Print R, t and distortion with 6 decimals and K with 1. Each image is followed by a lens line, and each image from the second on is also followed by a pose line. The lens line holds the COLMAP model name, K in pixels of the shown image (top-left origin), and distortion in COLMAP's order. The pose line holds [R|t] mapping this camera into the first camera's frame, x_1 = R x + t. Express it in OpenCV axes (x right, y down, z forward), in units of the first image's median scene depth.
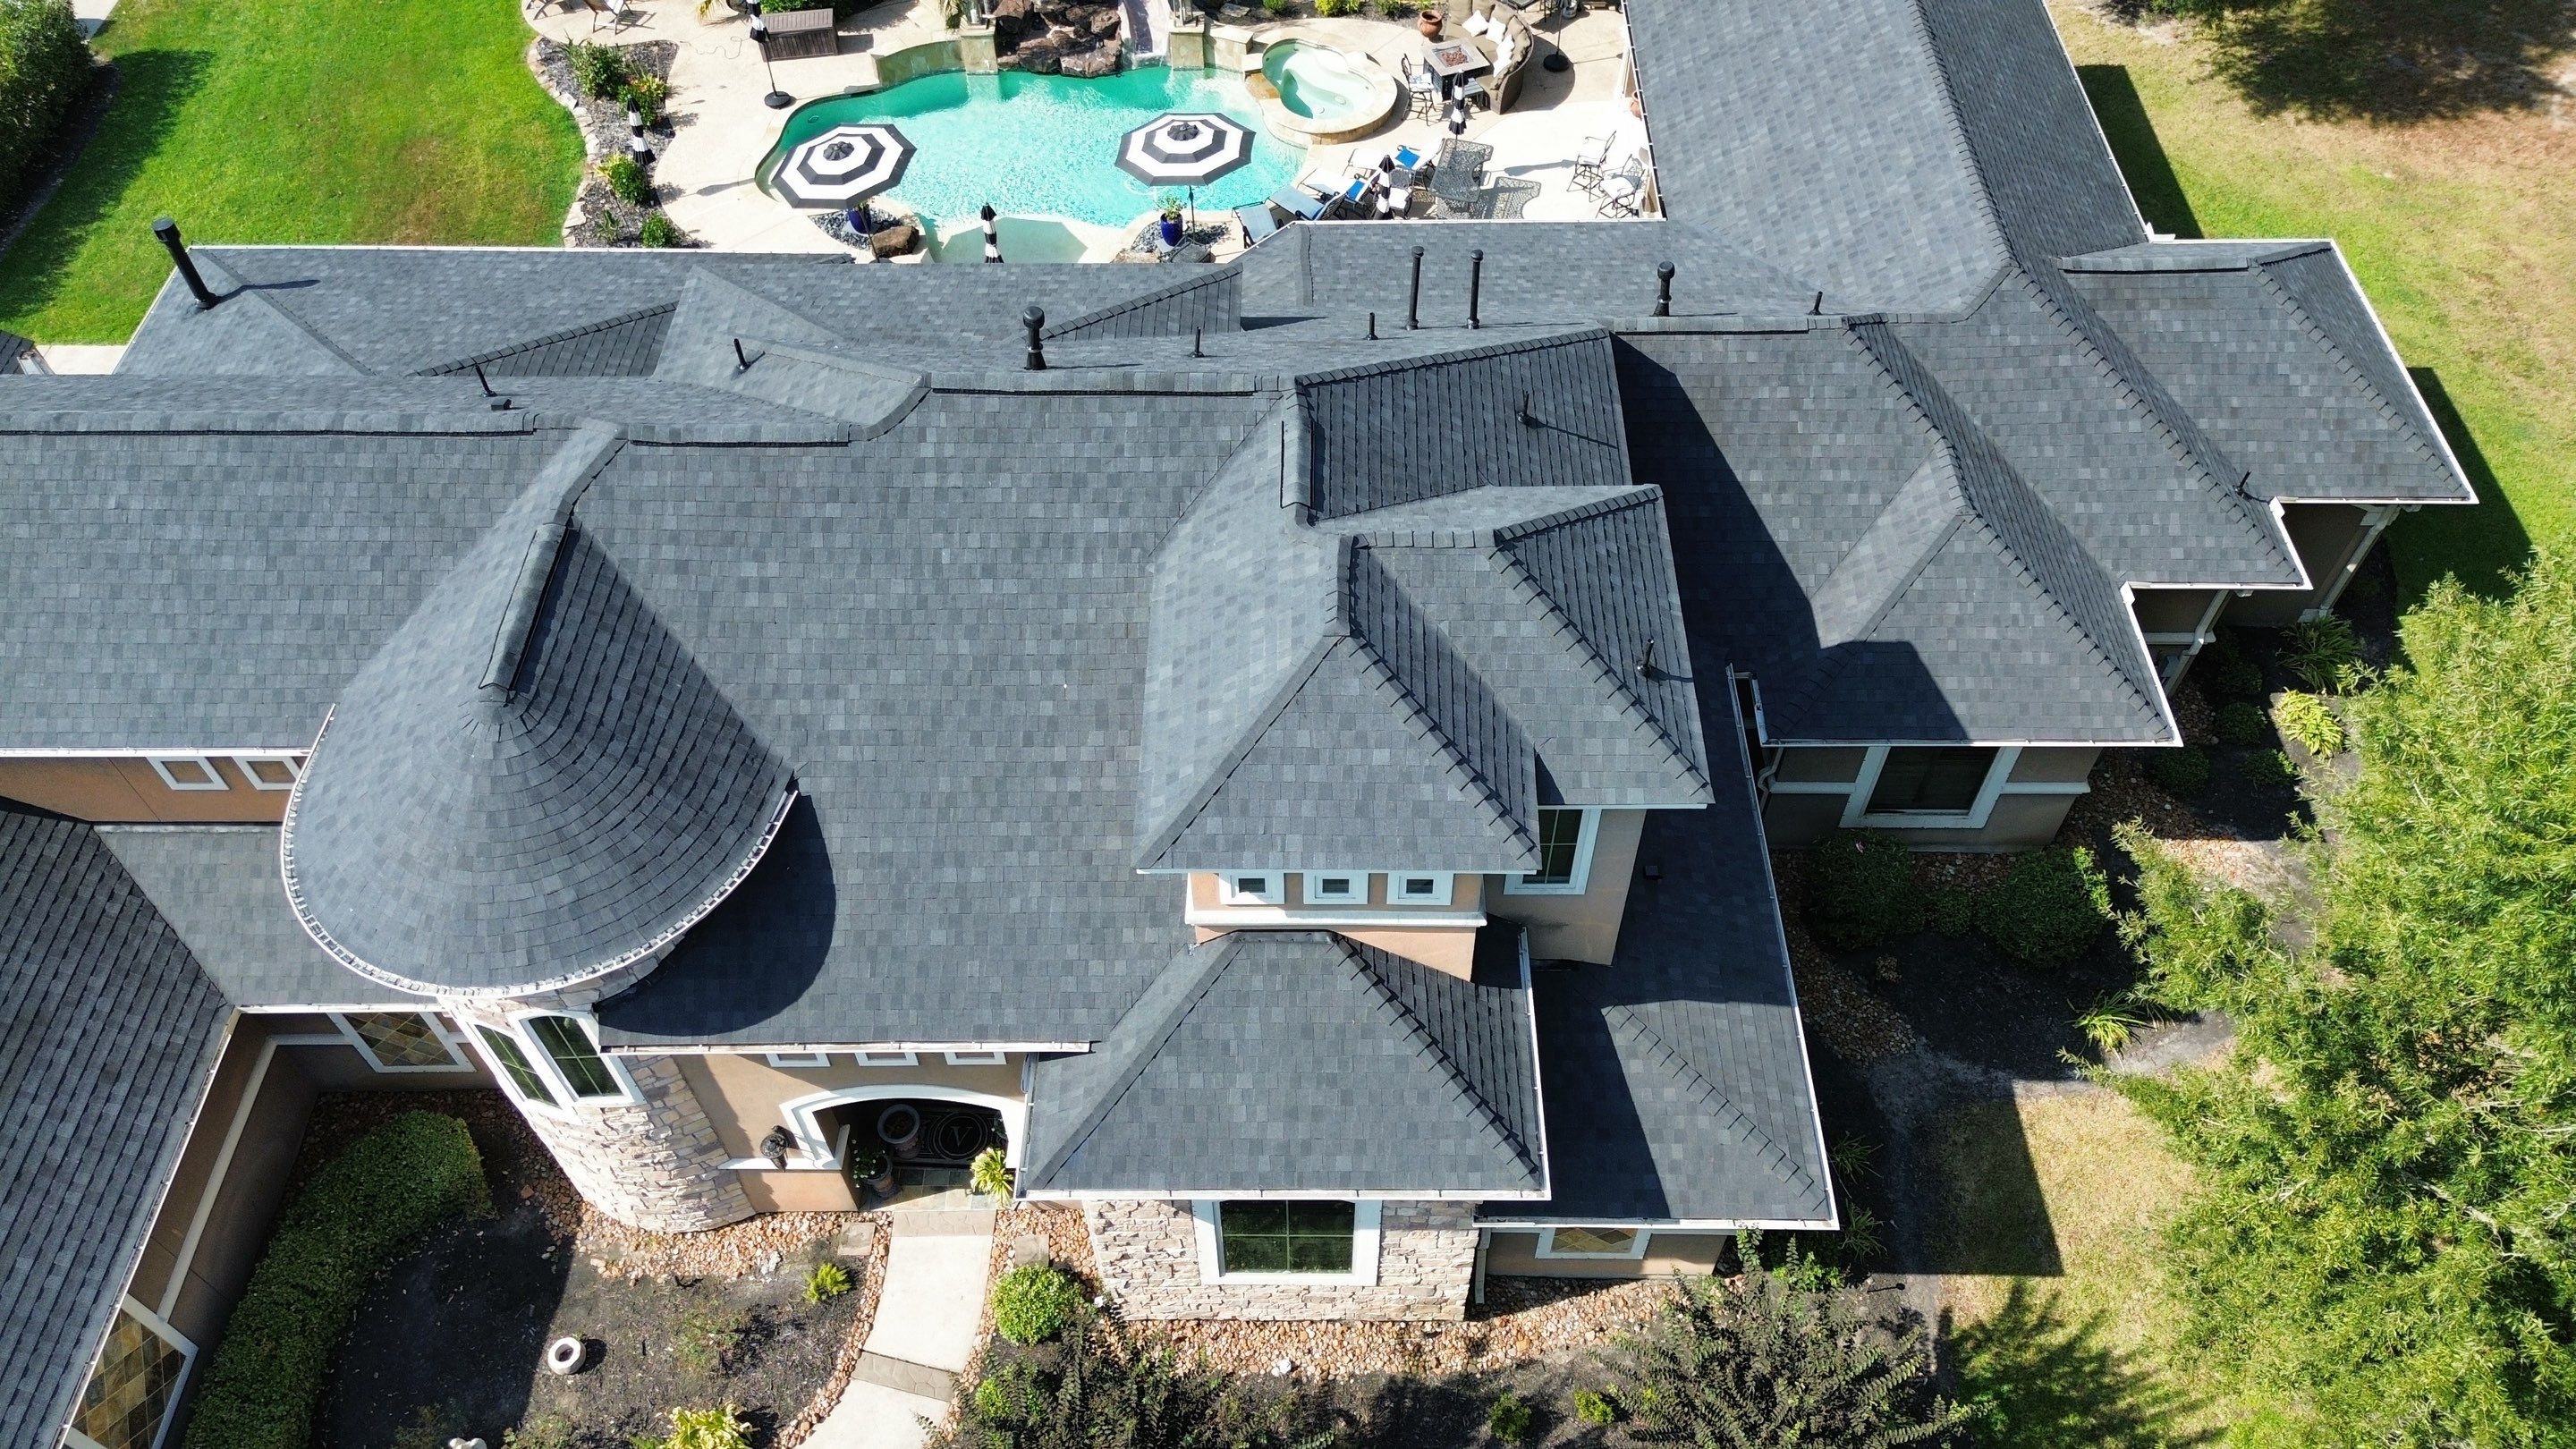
lens RADIAL K [[1829.1, 0, 1295.1], [0, 1829.1, 727.5], [0, 0, 1]] dist [0.076460, -0.079044]
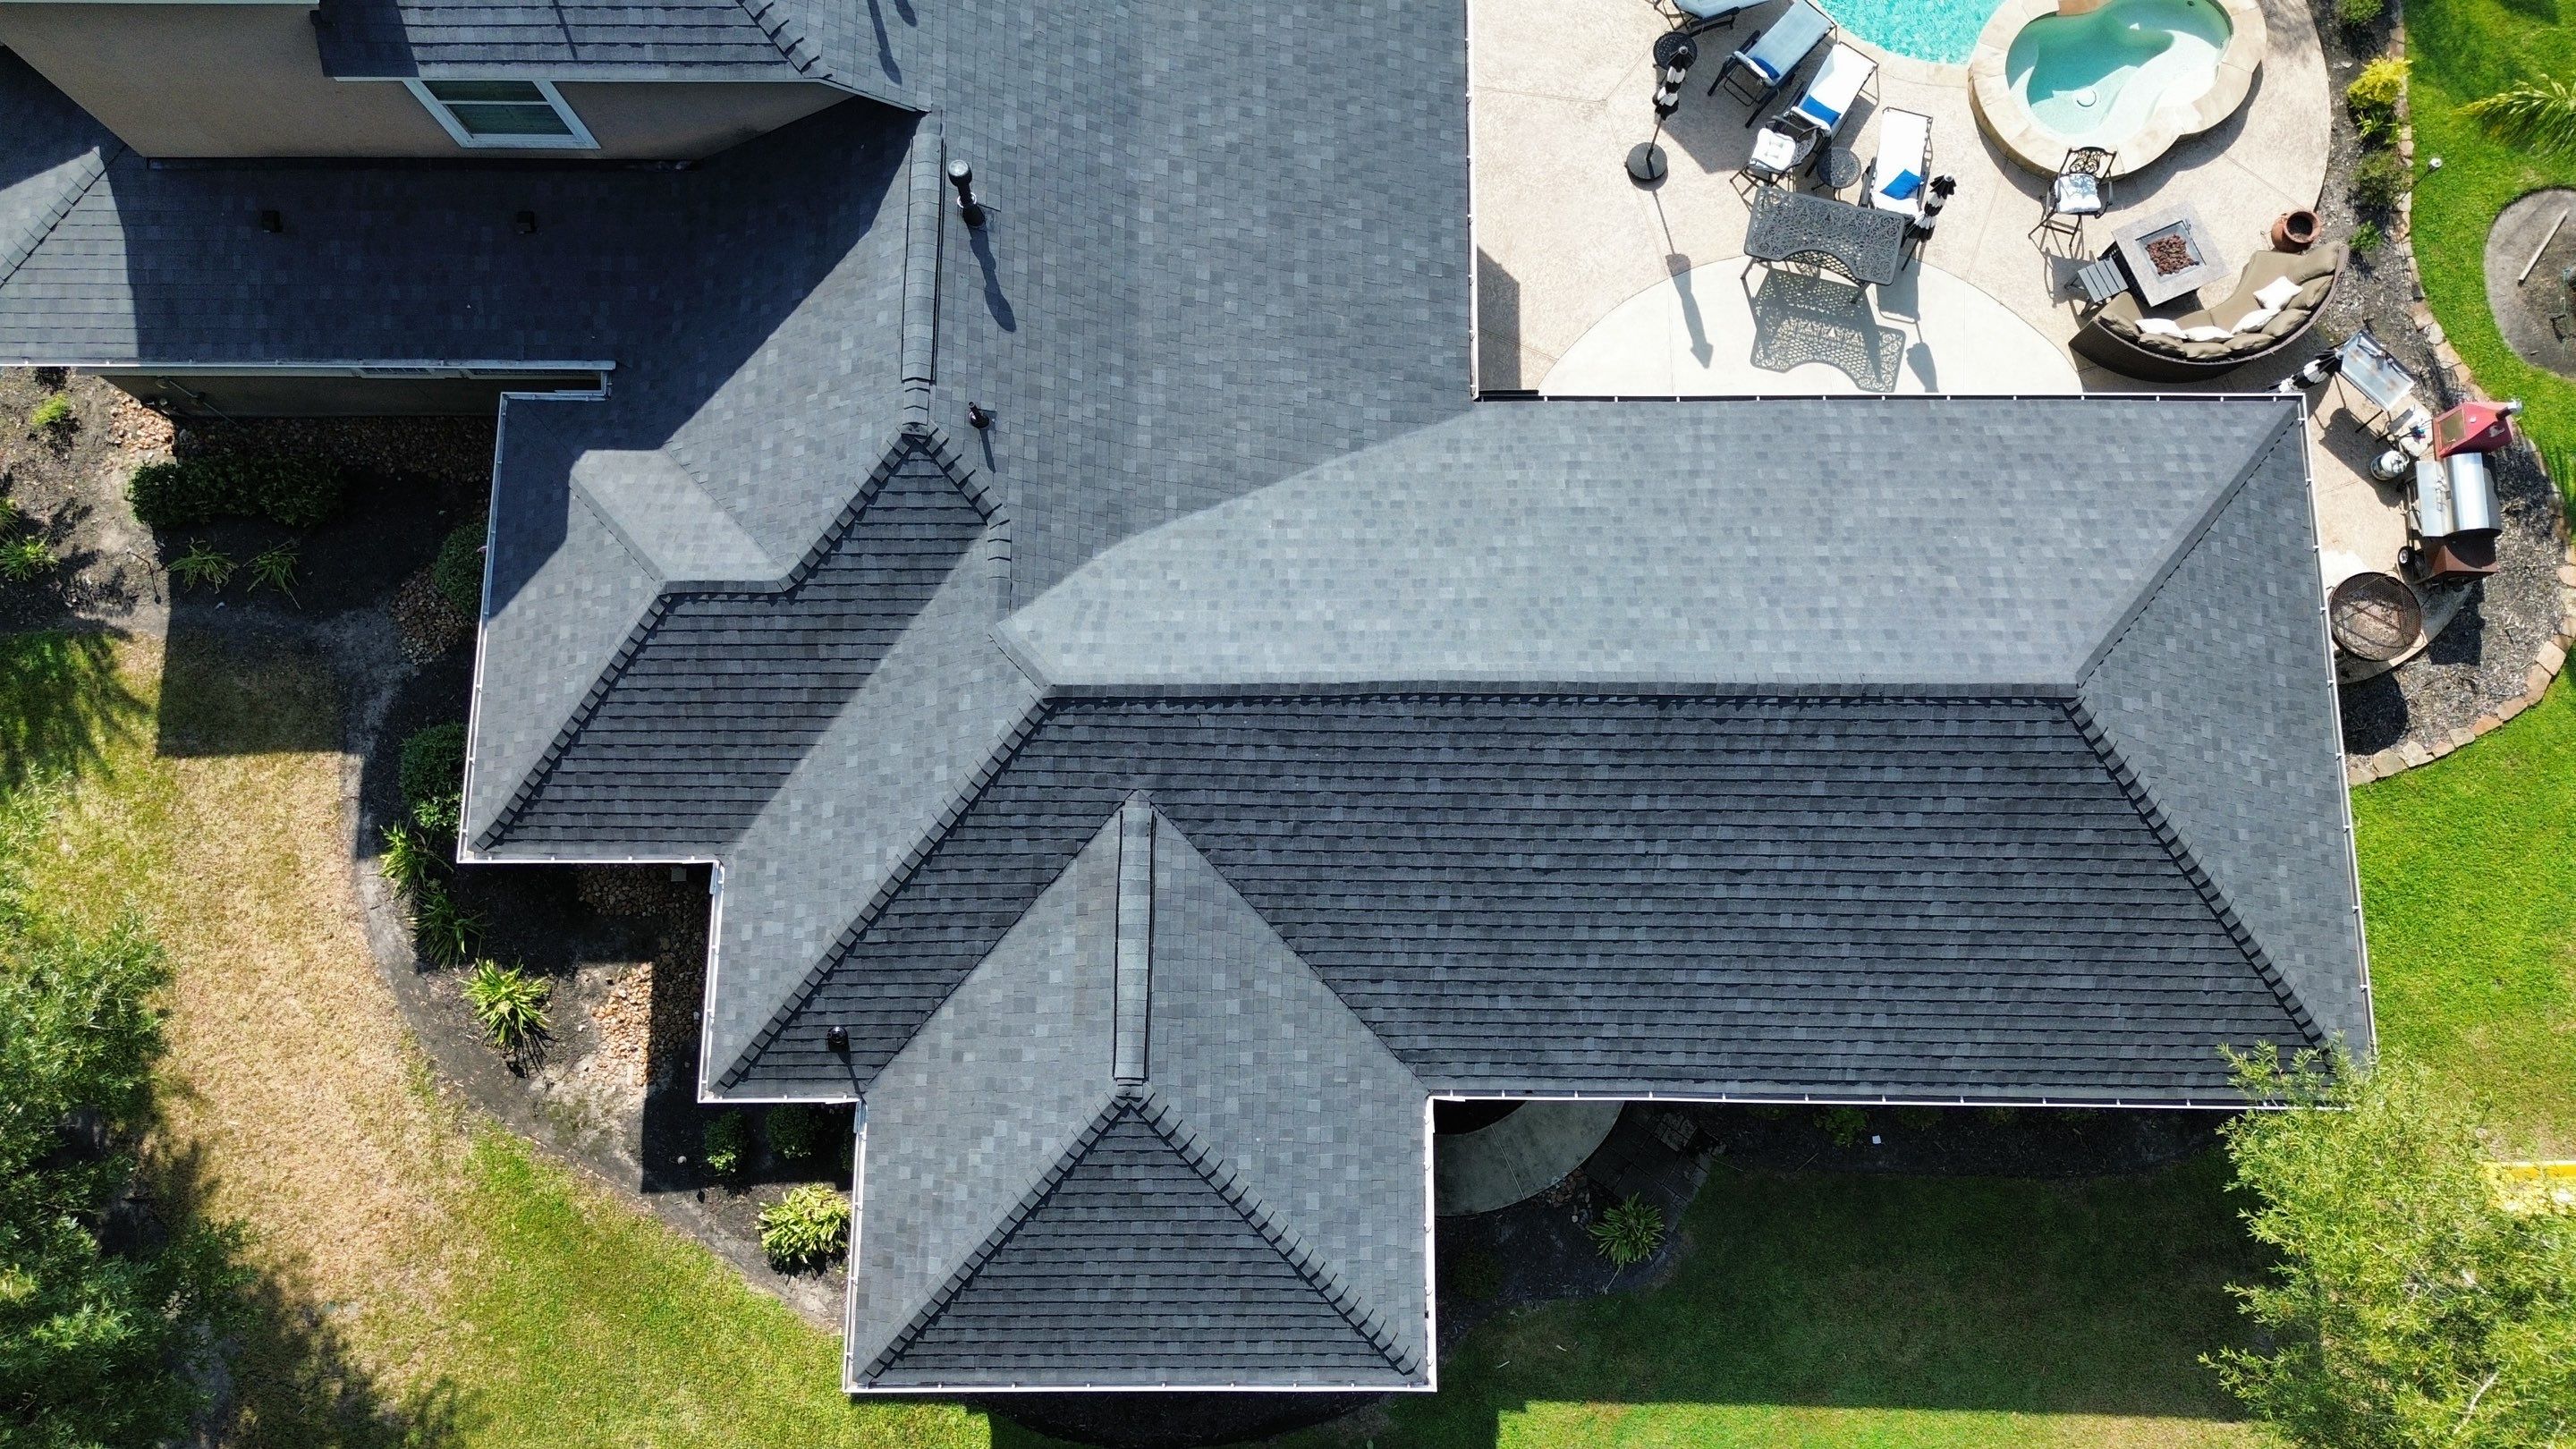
lens RADIAL K [[1829.1, 0, 1293.4], [0, 1829.1, 732.7], [0, 0, 1]] dist [0.076460, -0.079044]
pose [[0.004479, 0.982421, -0.186627, 0.624075], [-0.777179, 0.120860, 0.617564, -0.870022], [0.629263, 0.142277, 0.764058, 0.635780]]
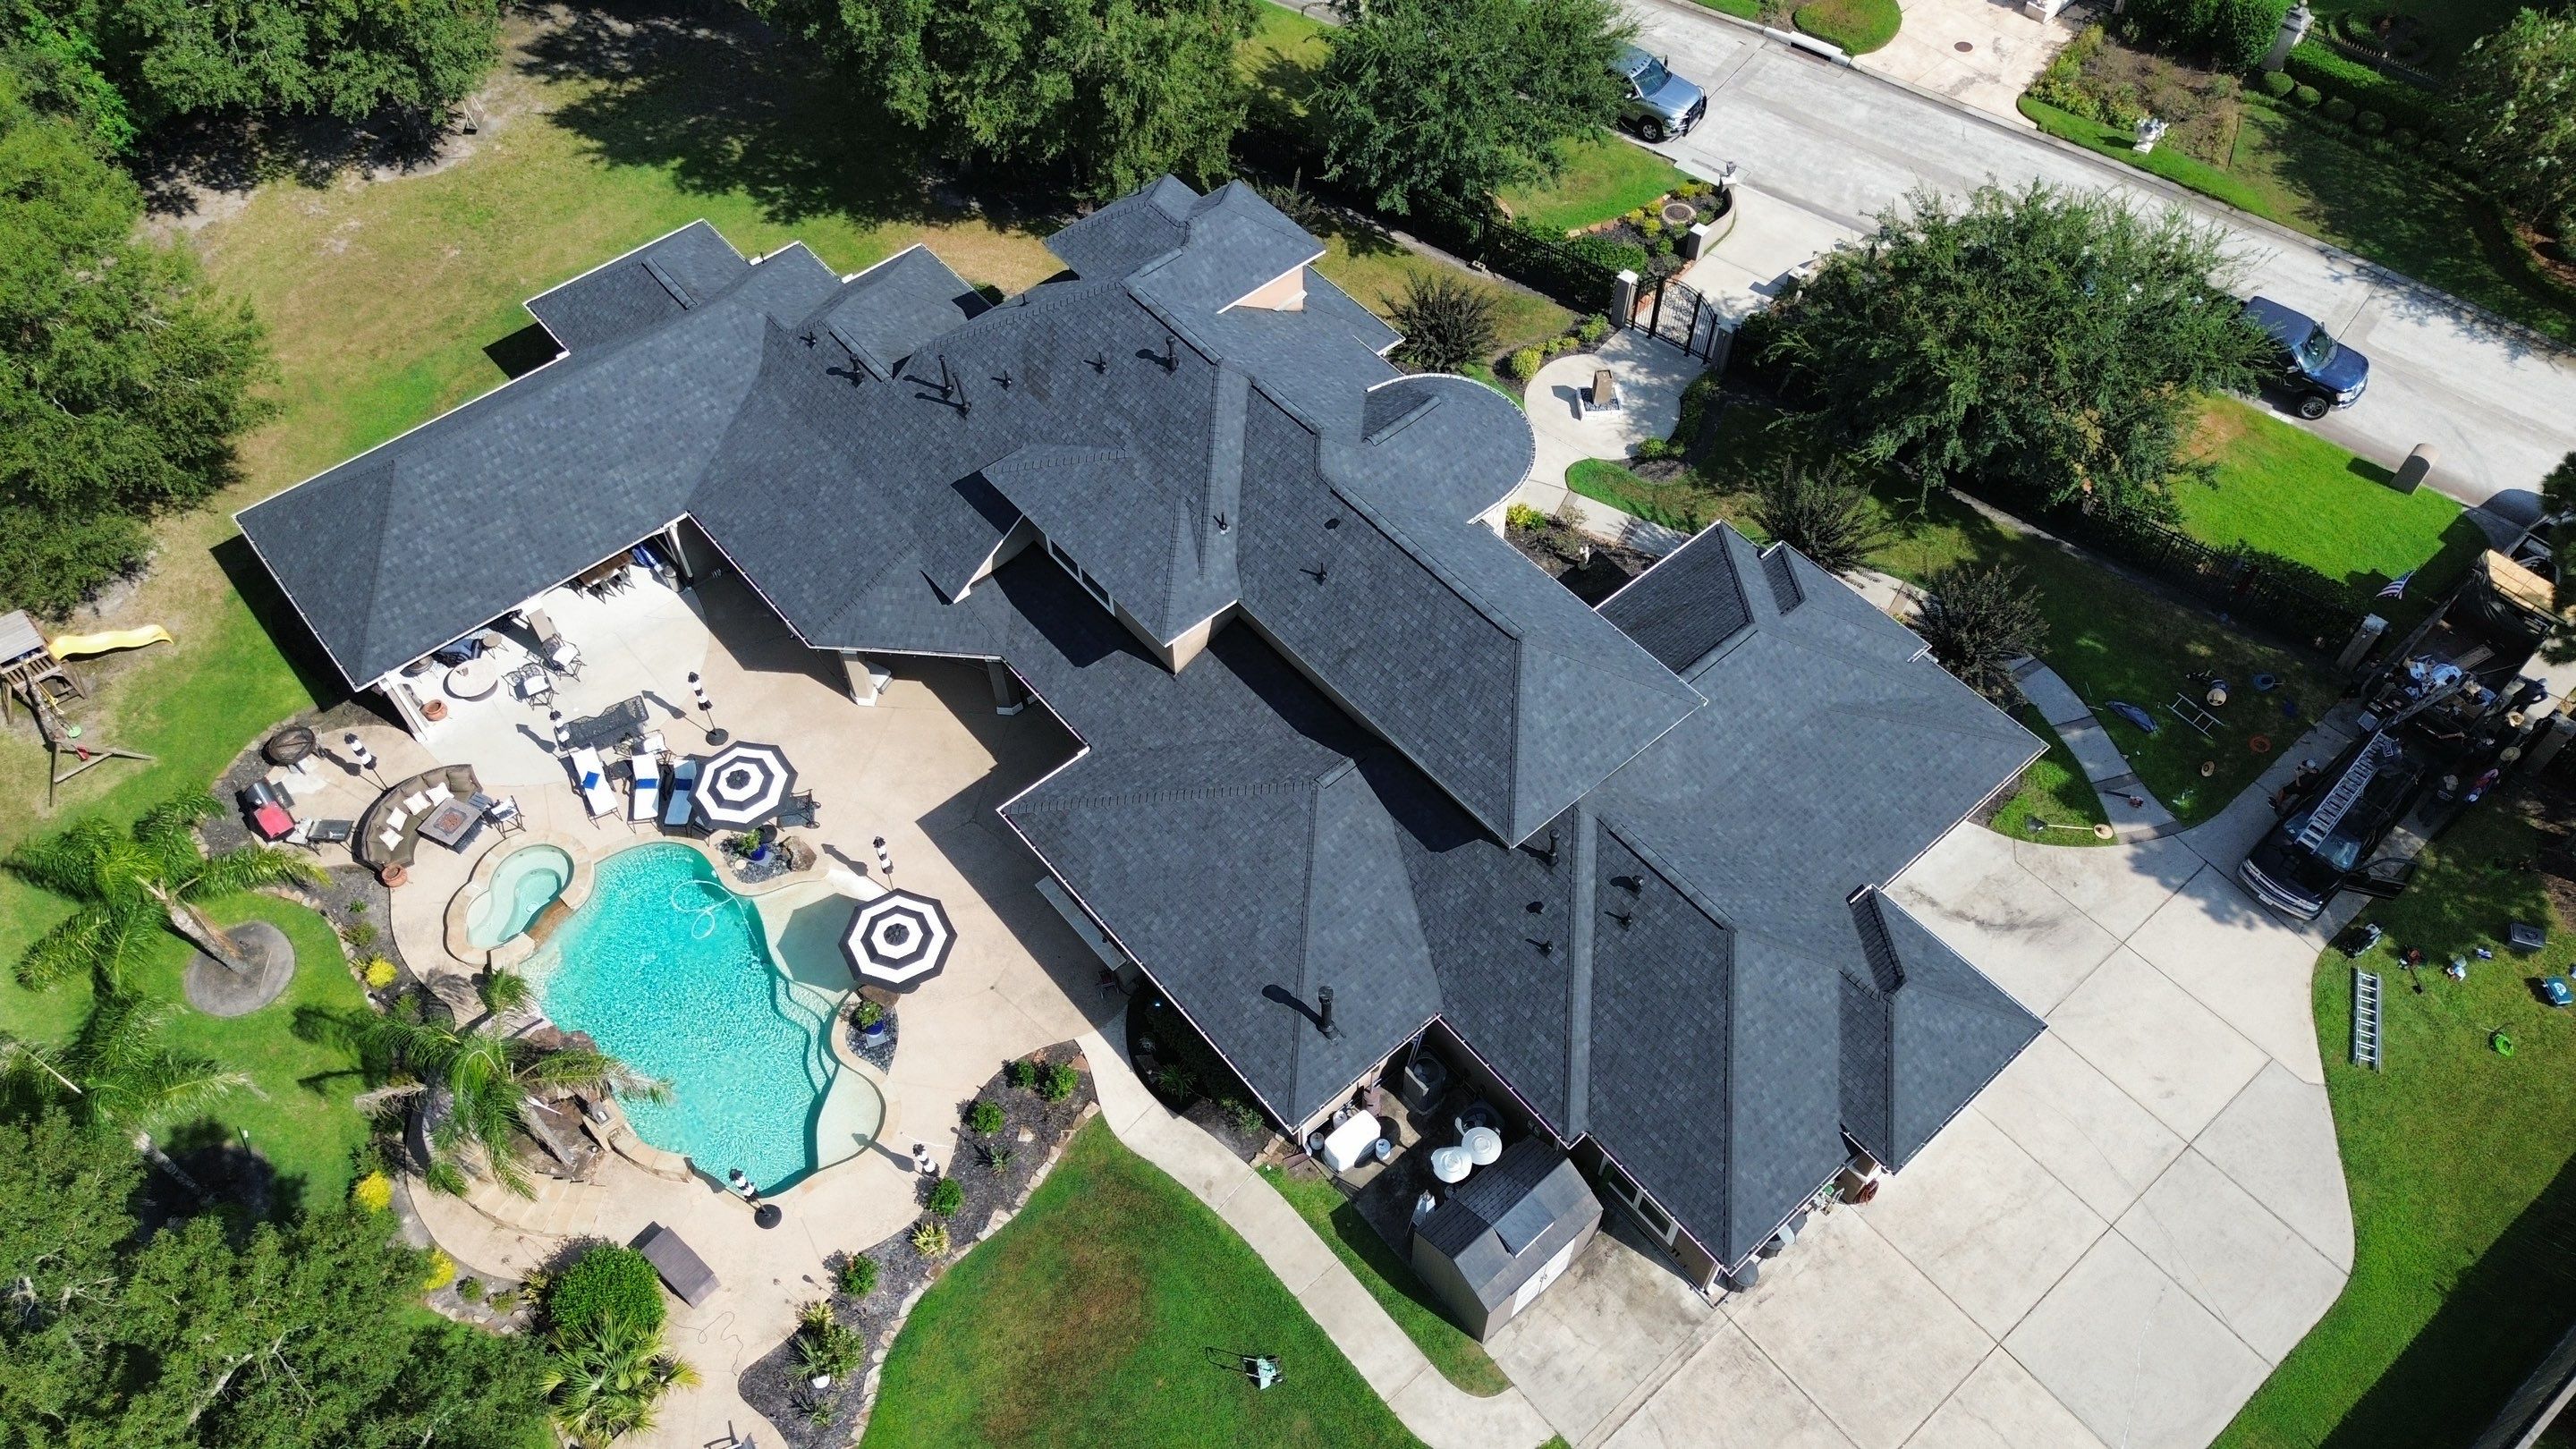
lens RADIAL K [[1829.1, 0, 1292.0], [0, 1829.1, 727.6], [0, 0, 1]] dist [0.076460, -0.079044]
pose [[-0.653996, -0.597483, 0.464008, -1.402165], [0.601499, -0.038712, 0.797935, -1.741985], [-0.458790, 0.800947, 0.384703, 0.397559]]
